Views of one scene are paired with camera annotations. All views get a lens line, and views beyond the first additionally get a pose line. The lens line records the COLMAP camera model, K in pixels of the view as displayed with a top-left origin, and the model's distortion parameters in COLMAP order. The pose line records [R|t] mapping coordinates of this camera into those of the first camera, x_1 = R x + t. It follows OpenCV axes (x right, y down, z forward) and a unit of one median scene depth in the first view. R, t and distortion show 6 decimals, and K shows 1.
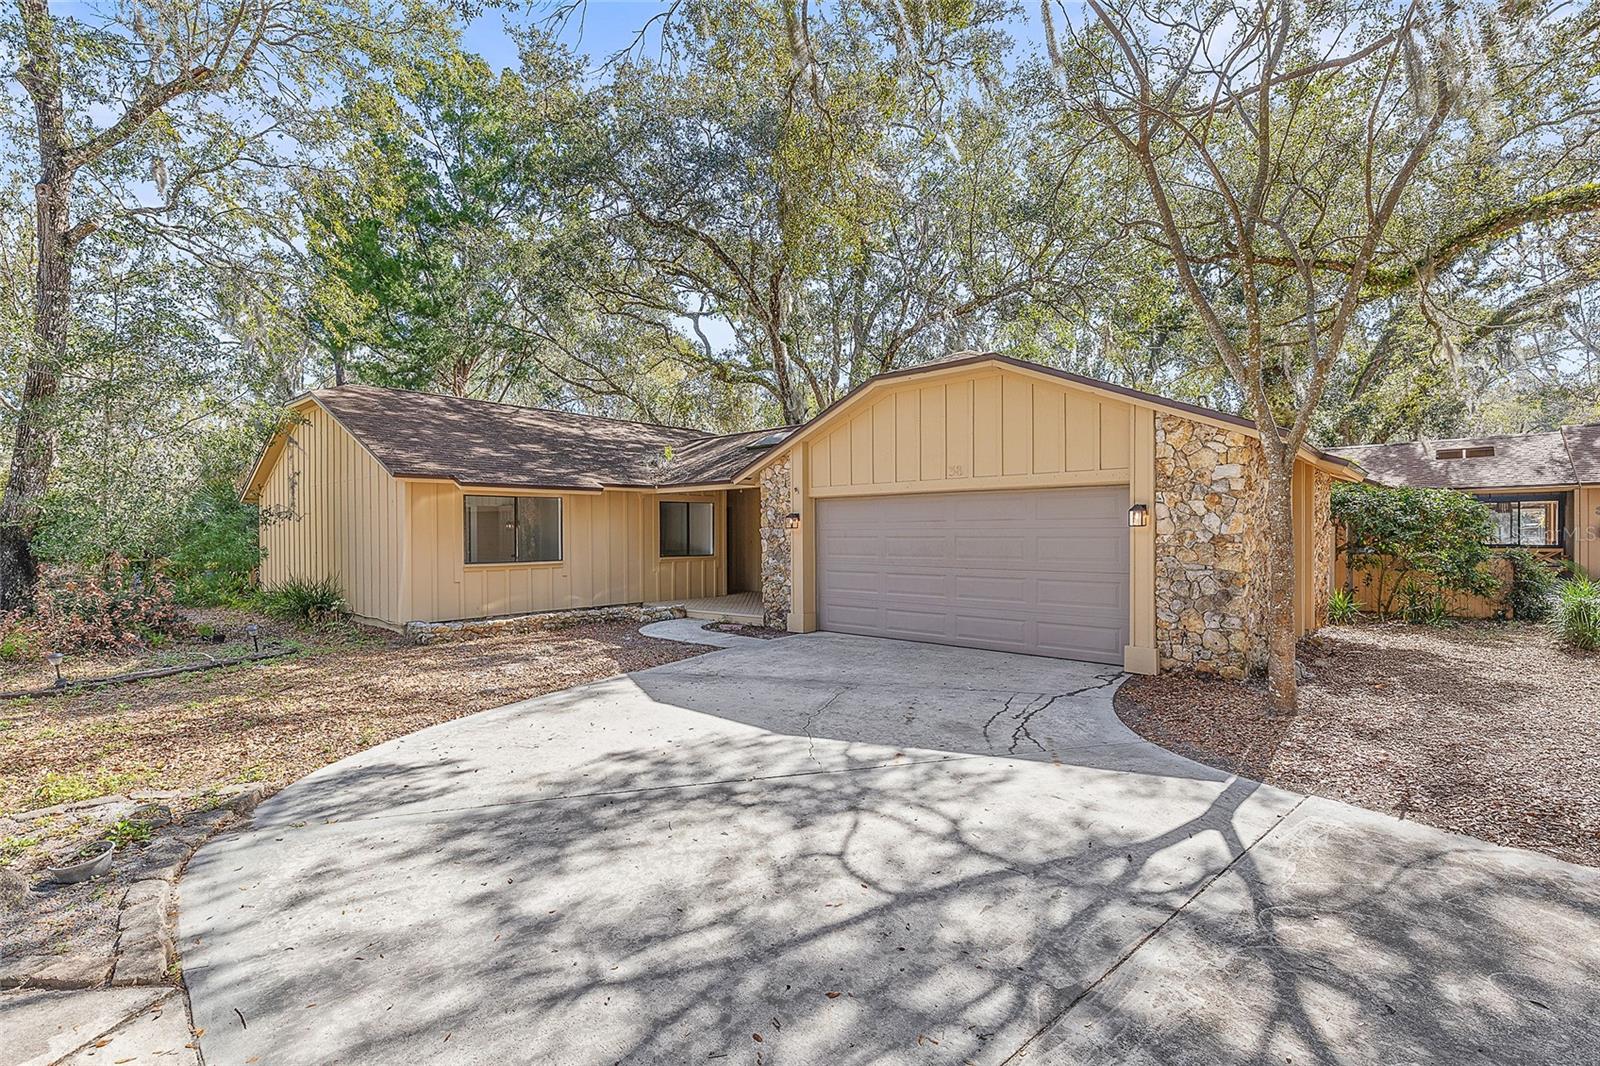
lens RADIAL K [[728.9, 0, 794.9], [0, 728.9, 529.1], [0, 0, 1]] dist [0.002663, 0.000081]
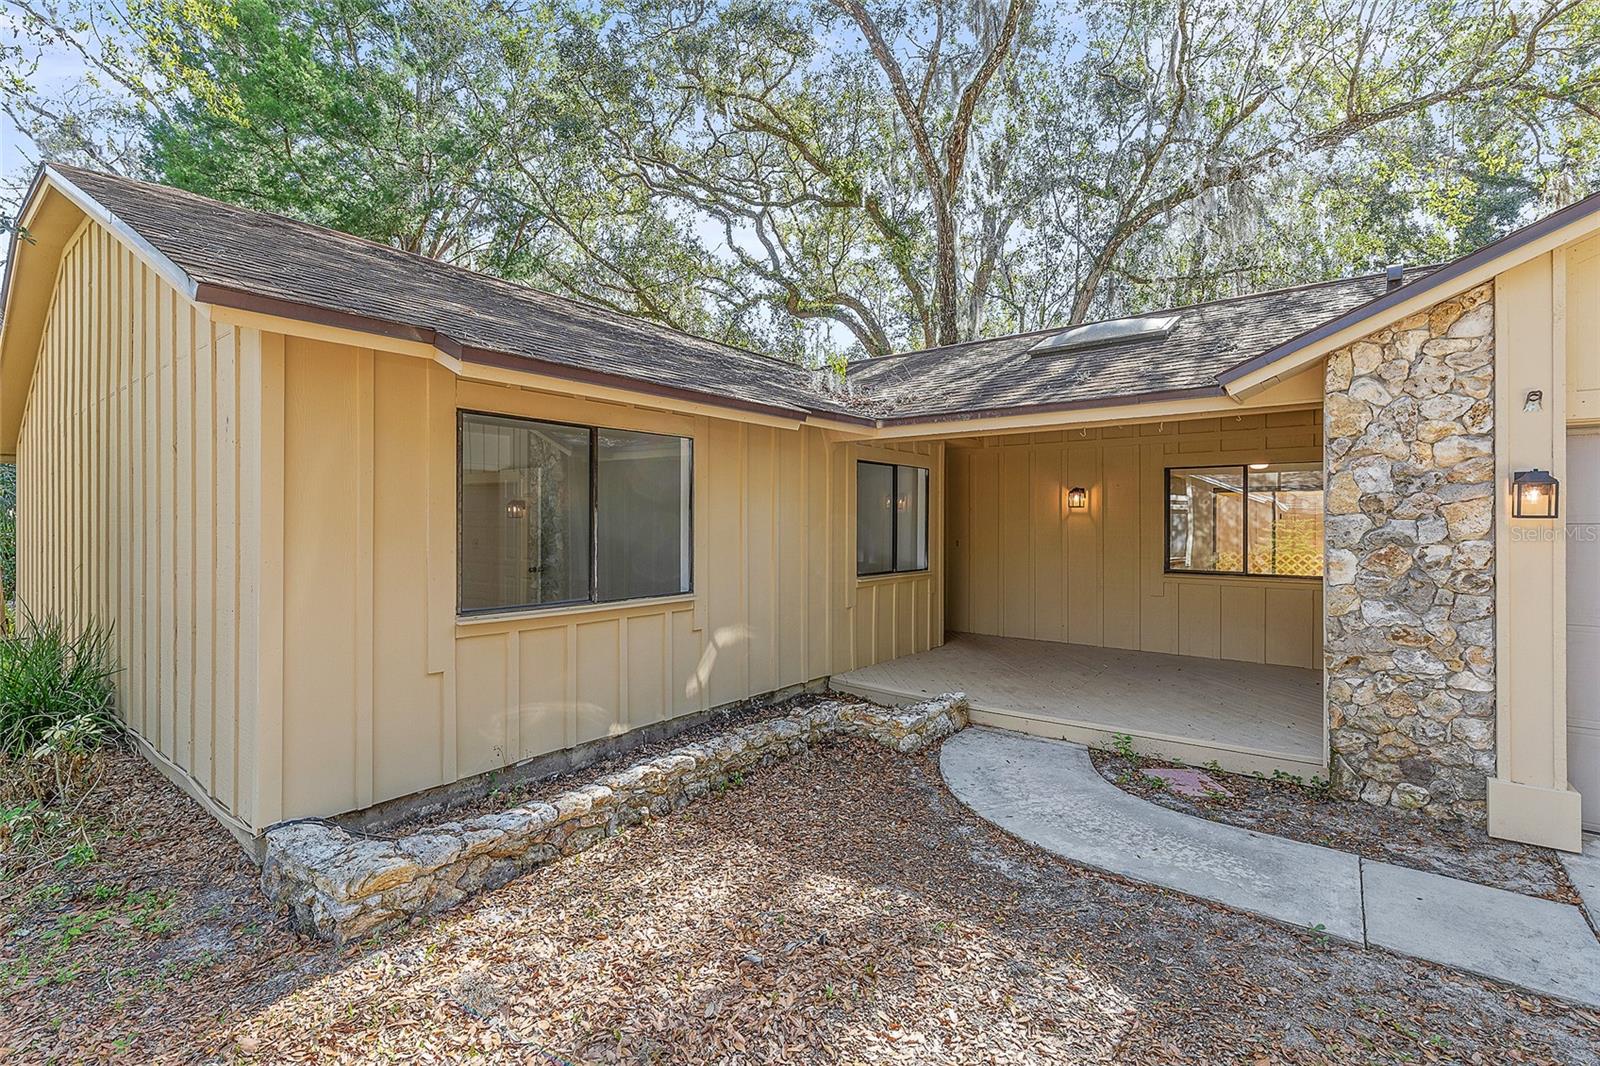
lens RADIAL K [[728.9, 0, 794.9], [0, 728.9, 529.1], [0, 0, 1]] dist [0.002663, 0.000081]
pose [[0.997458, 0.010901, 0.070421, -0.339013], [-0.011523, 0.999898, 0.008433, 0.004483], [-0.070322, -0.009223, 0.997482, 0.690538]]
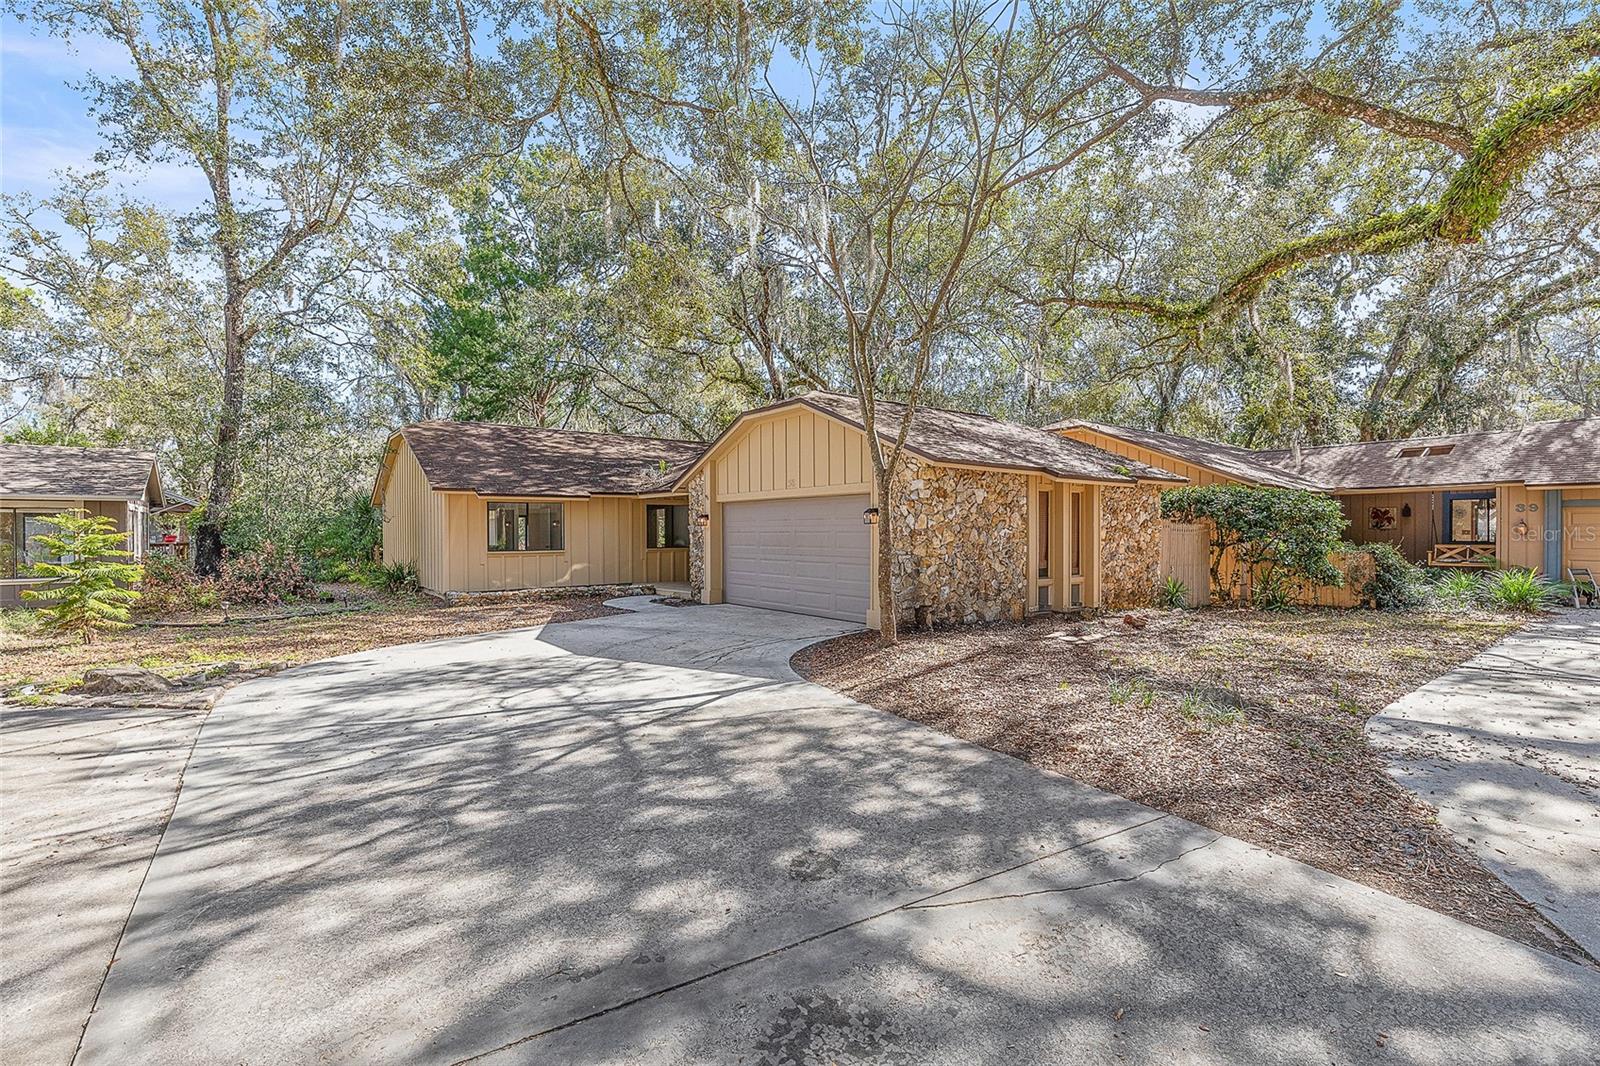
lens RADIAL K [[728.9, 0, 794.9], [0, 728.9, 529.1], [0, 0, 1]] dist [0.002663, 0.000081]
pose [[0.982584, -0.000177, -0.185819, 0.401560], [0.000677, 0.999996, 0.002625, 0.001716], [0.185818, -0.002705, 0.982581, -0.274008]]
